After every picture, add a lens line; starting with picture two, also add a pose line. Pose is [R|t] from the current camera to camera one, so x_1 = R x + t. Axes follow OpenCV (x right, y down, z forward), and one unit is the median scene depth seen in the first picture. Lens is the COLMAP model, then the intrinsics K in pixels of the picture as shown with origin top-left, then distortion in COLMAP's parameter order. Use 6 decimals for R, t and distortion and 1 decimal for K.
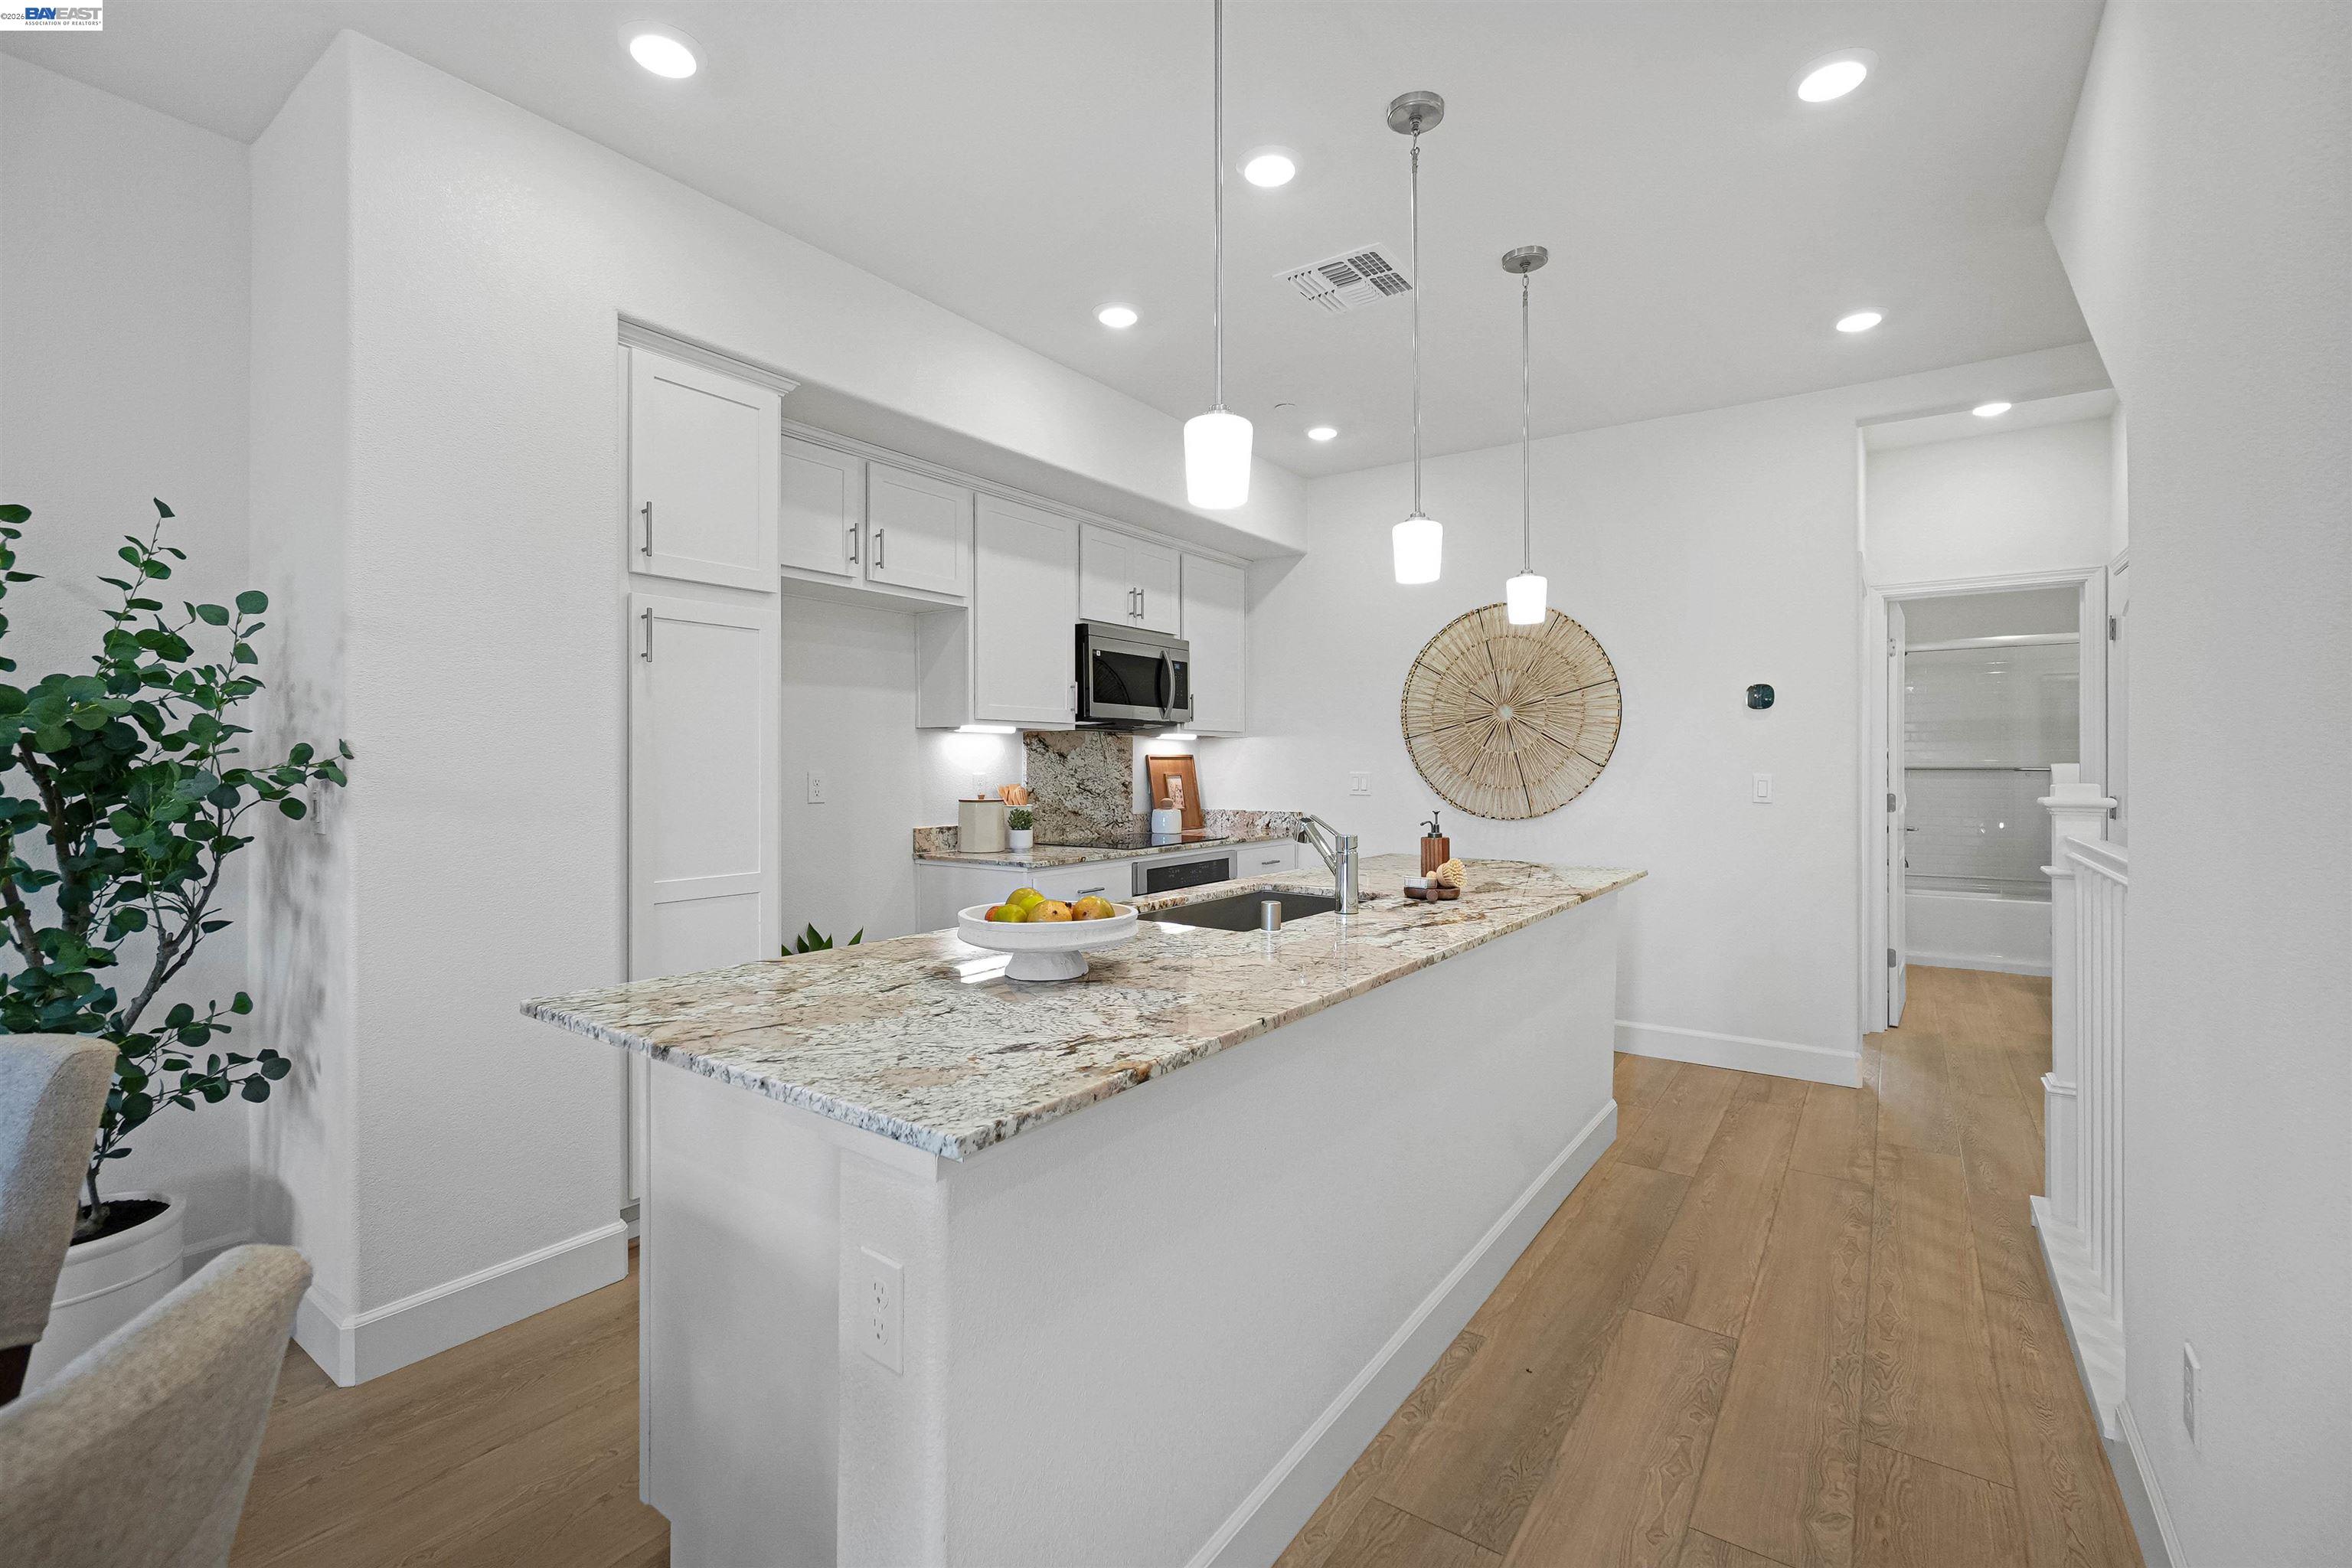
lens RADIAL K [[1018.5, 0, 1172.6], [0, 1018.5, 766.2], [0, 0, 1]] dist [-0.002505, 0.002583]
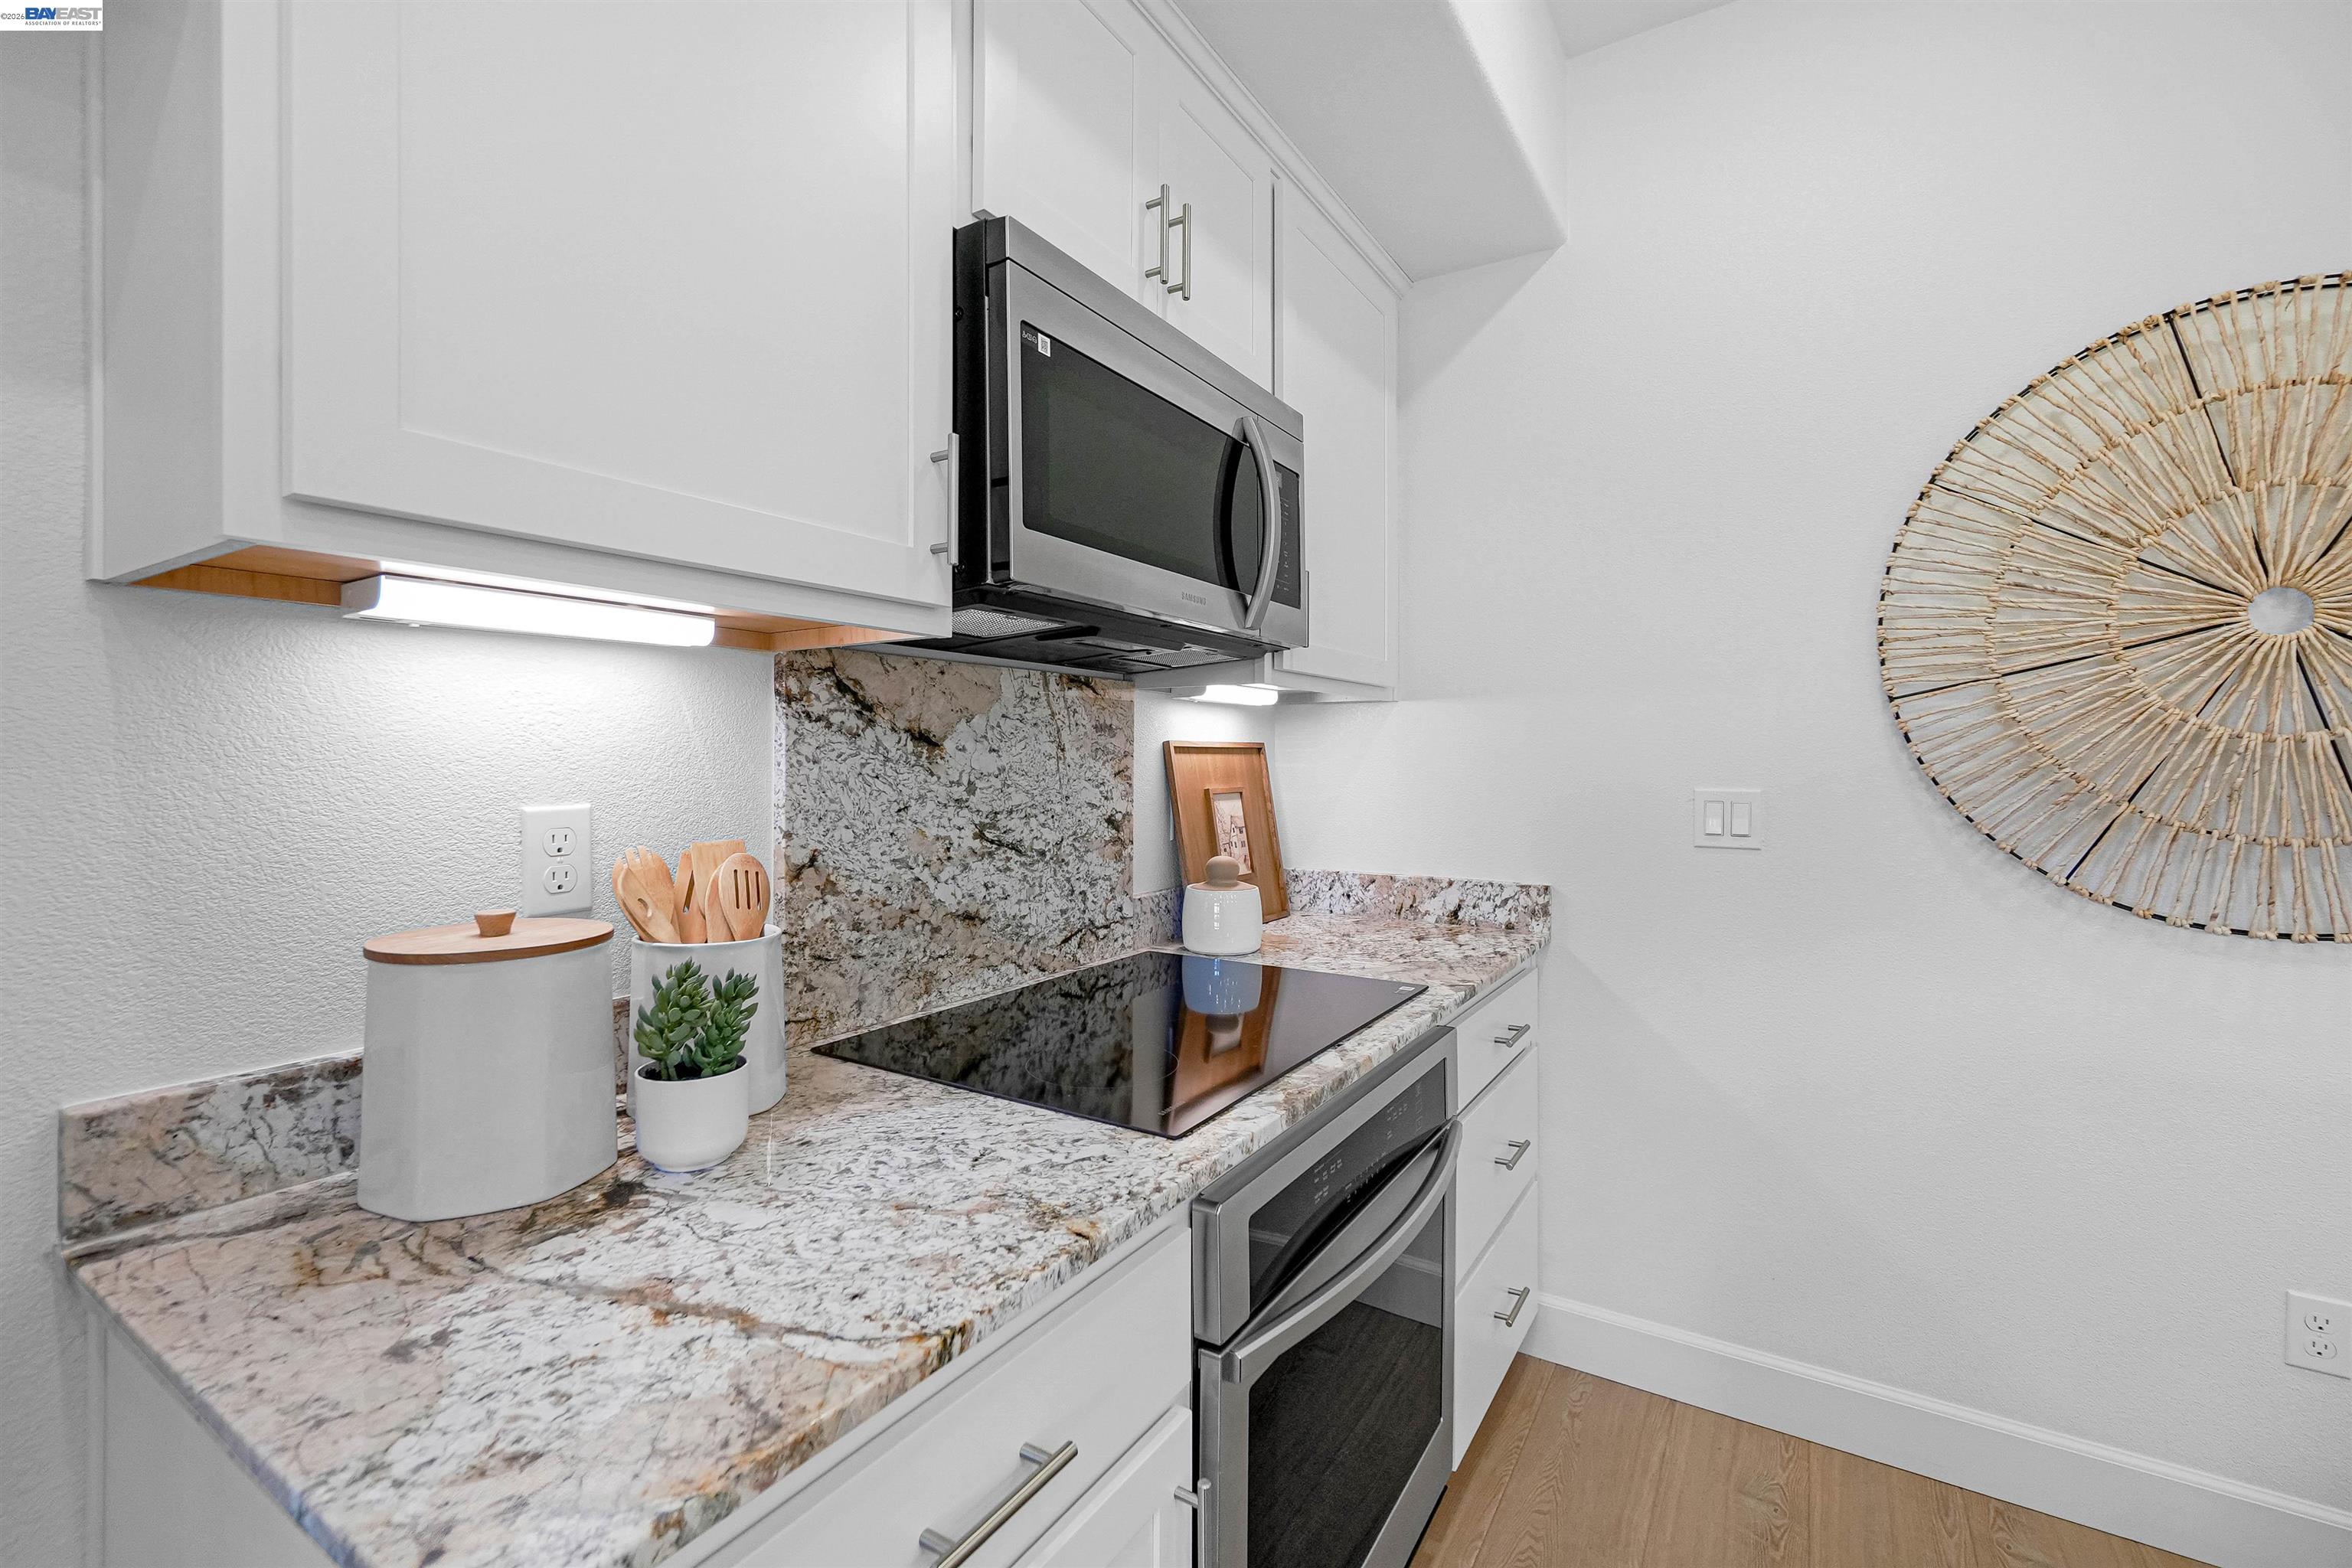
lens RADIAL K [[1018.5, 0, 1184.1], [0, 1018.5, 752.7], [0, 0, 1]] dist [-0.002505, 0.002583]
pose [[0.997649, 0.003213, 0.068454, -0.050601], [-0.002704, 0.999968, -0.007540, -0.004293], [-0.068476, 0.007338, 0.997626, 0.684748]]
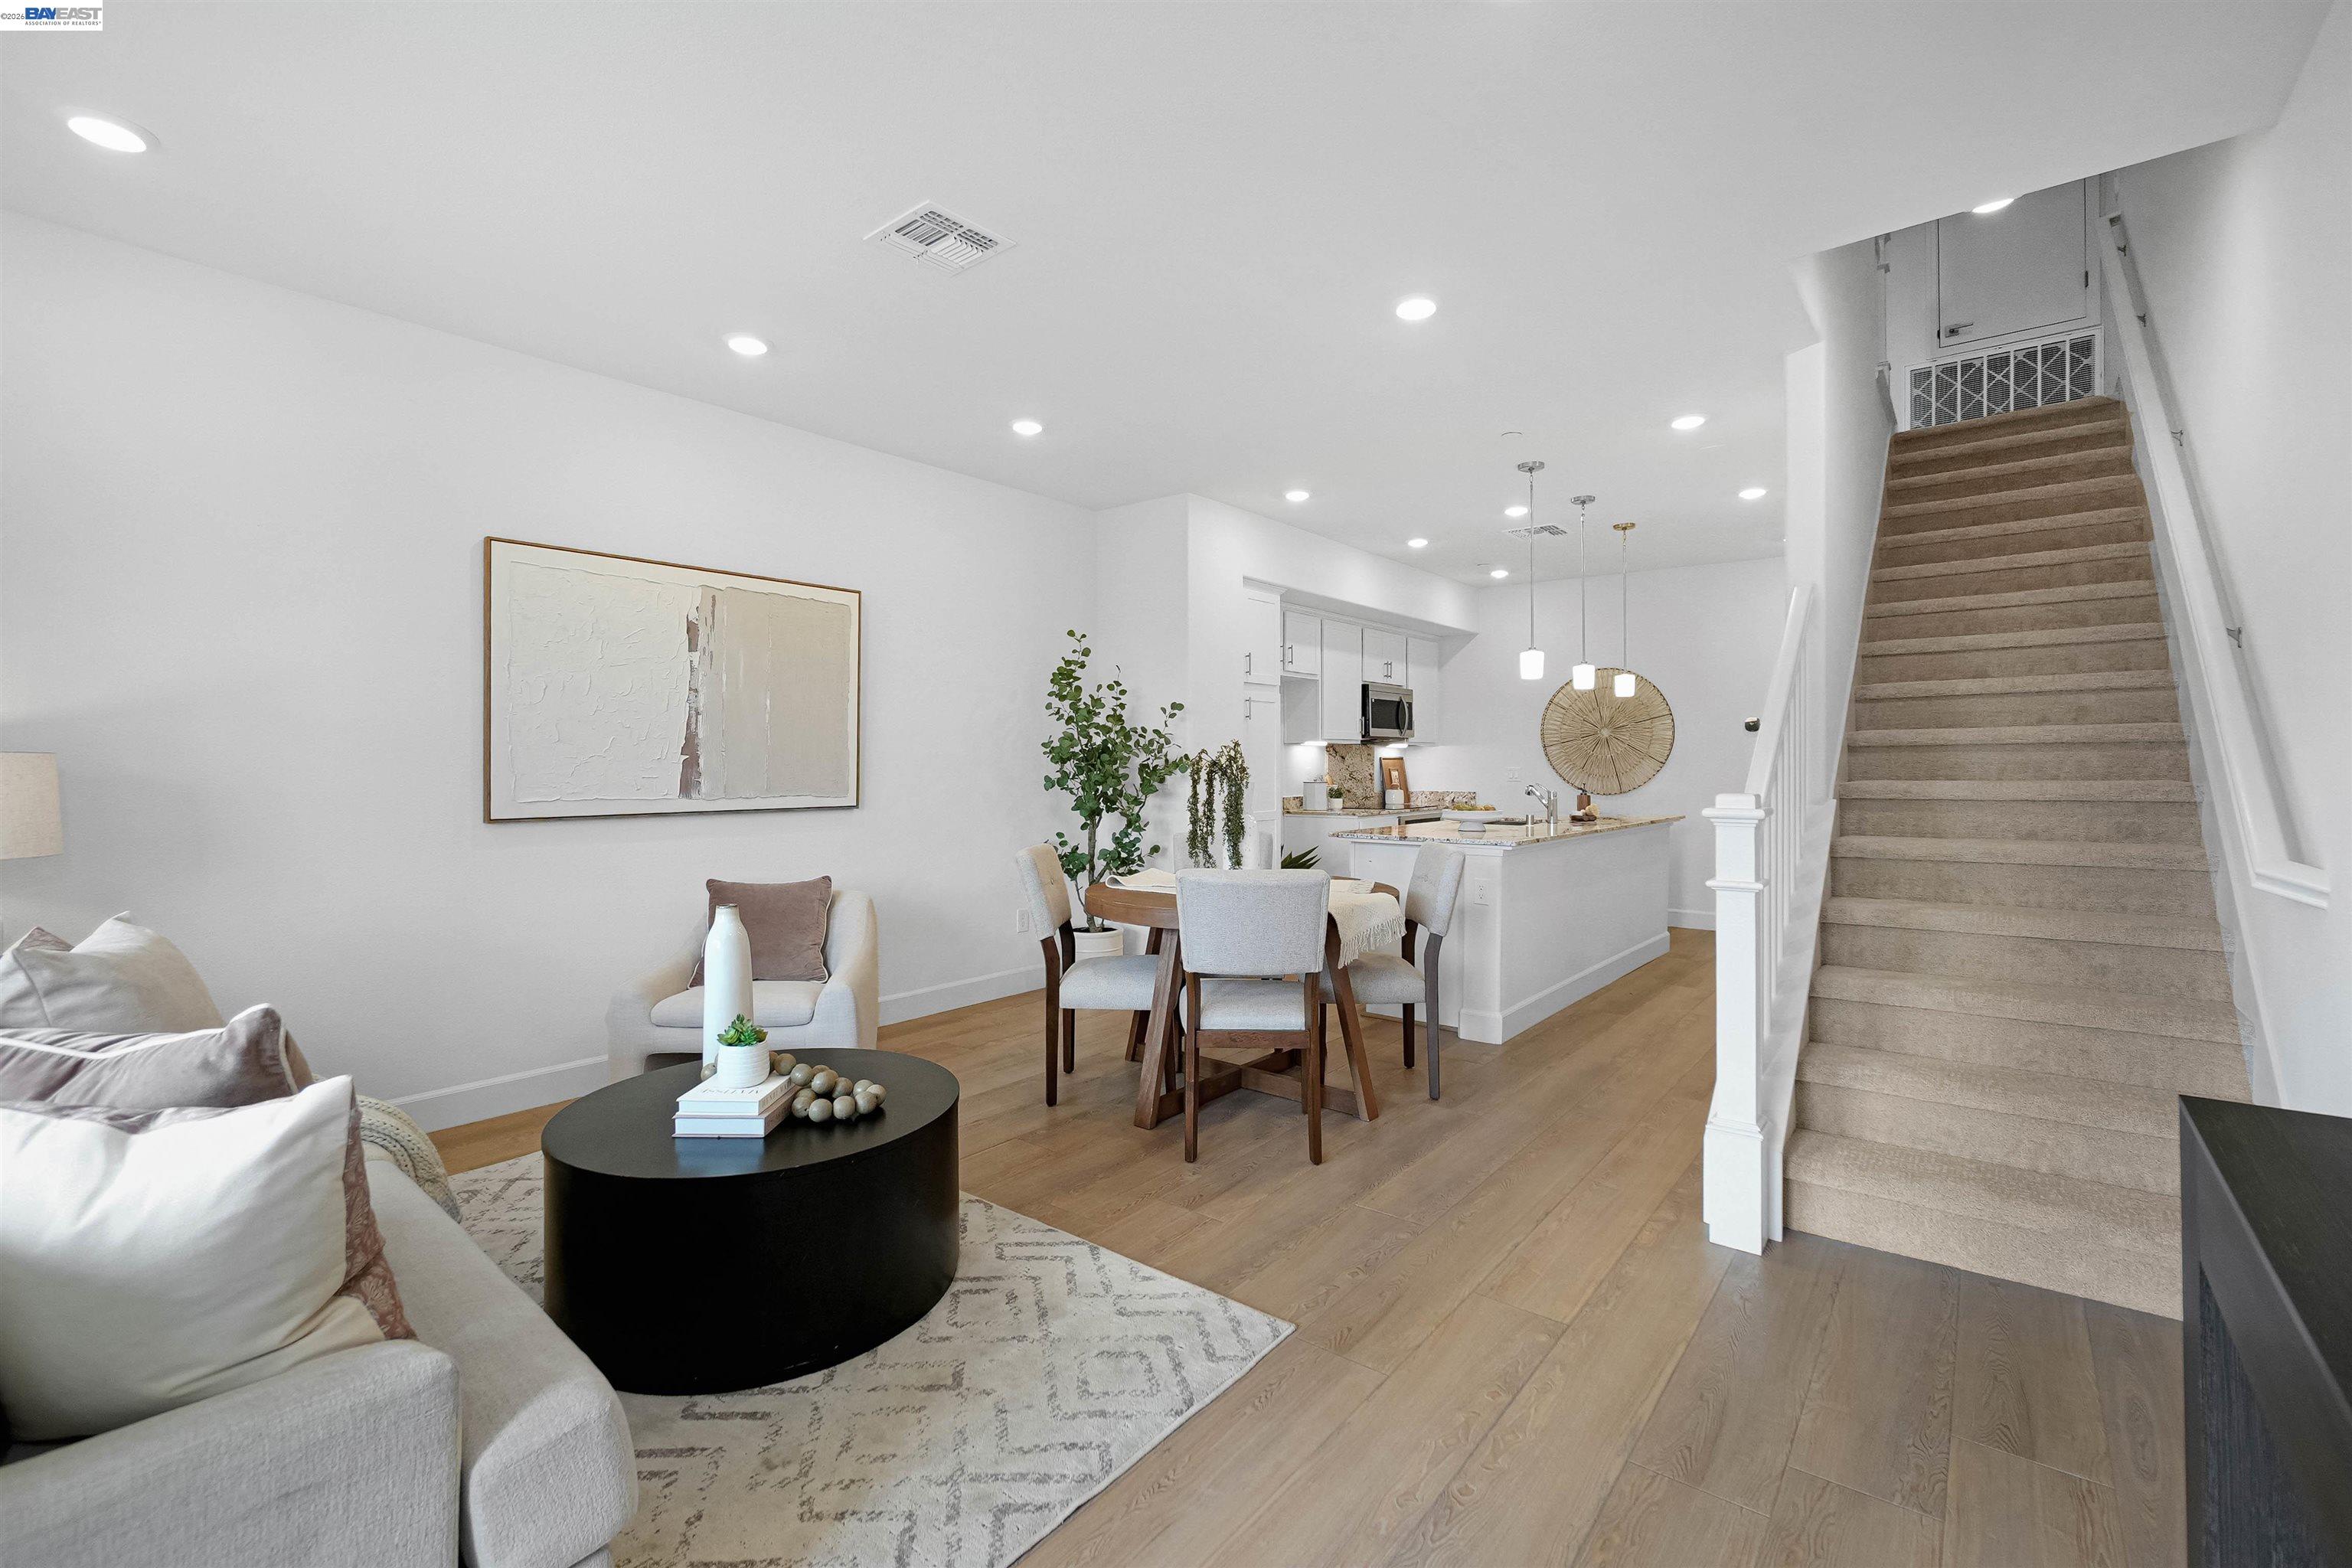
lens RADIAL K [[1018.5, 0, 1169.7], [0, 1018.5, 778.3], [0, 0, 1]] dist [-0.002505, 0.002583]
pose [[0.998258, 0.000261, -0.058996, -0.300683], [0.000480, 0.999921, 0.012556, 0.002848], [0.058995, -0.012563, 0.998179, -0.746681]]
